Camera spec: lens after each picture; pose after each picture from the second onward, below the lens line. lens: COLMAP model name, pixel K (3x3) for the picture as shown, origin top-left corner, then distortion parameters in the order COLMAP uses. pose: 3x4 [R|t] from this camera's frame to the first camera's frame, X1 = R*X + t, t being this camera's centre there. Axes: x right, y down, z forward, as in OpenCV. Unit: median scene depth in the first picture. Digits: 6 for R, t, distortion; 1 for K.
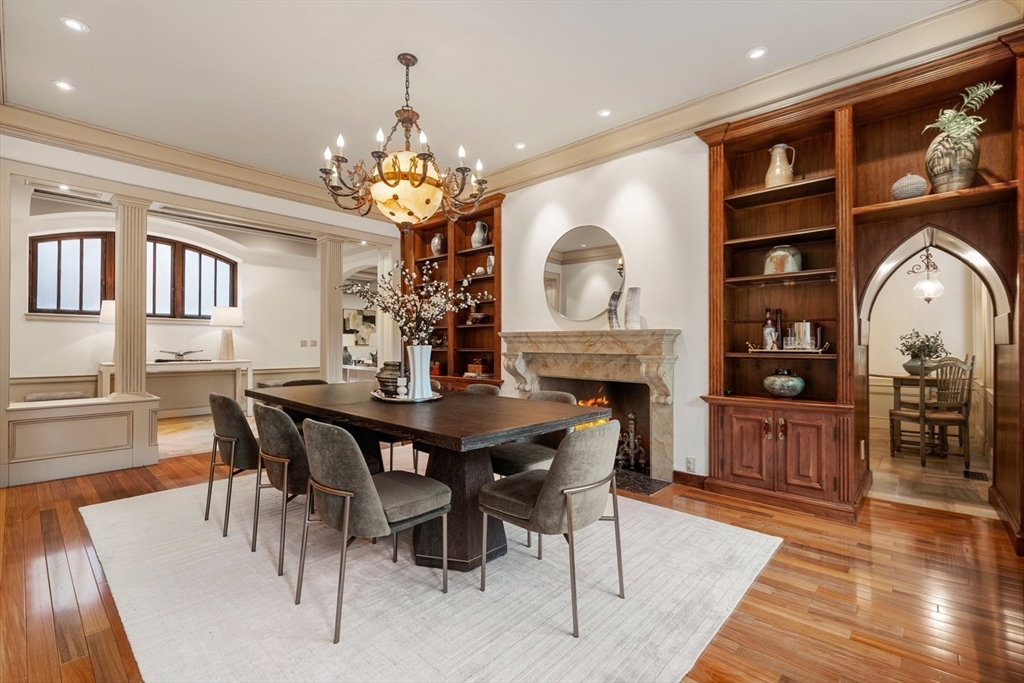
lens RADIAL K [[461.8, 0, 513.1], [0, 461.8, 340.7], [0, 0, 1]] dist [-0.000409, -0.000053]
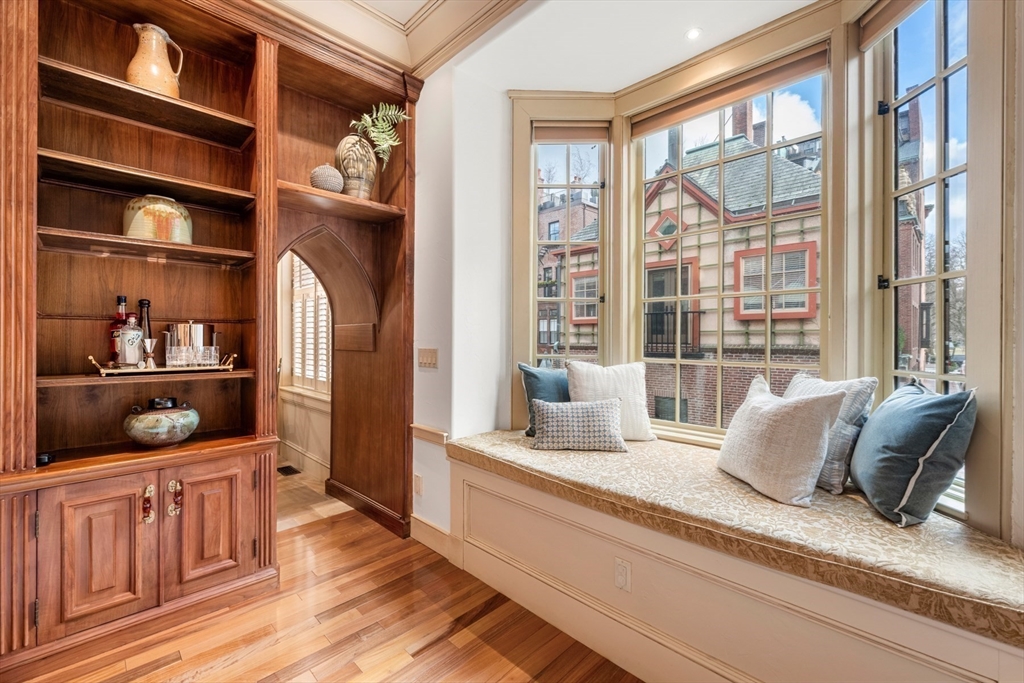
lens RADIAL K [[434.3, 0, 513.7], [0, 434.3, 342.0], [0, 0, 1]] dist [-0.004383, -0.000397]
pose [[0.029773, -0.005503, 0.999542, 0.024971], [-0.010903, 0.999924, 0.005830, -0.022700], [-0.999497, -0.011071, 0.029711, 0.526787]]
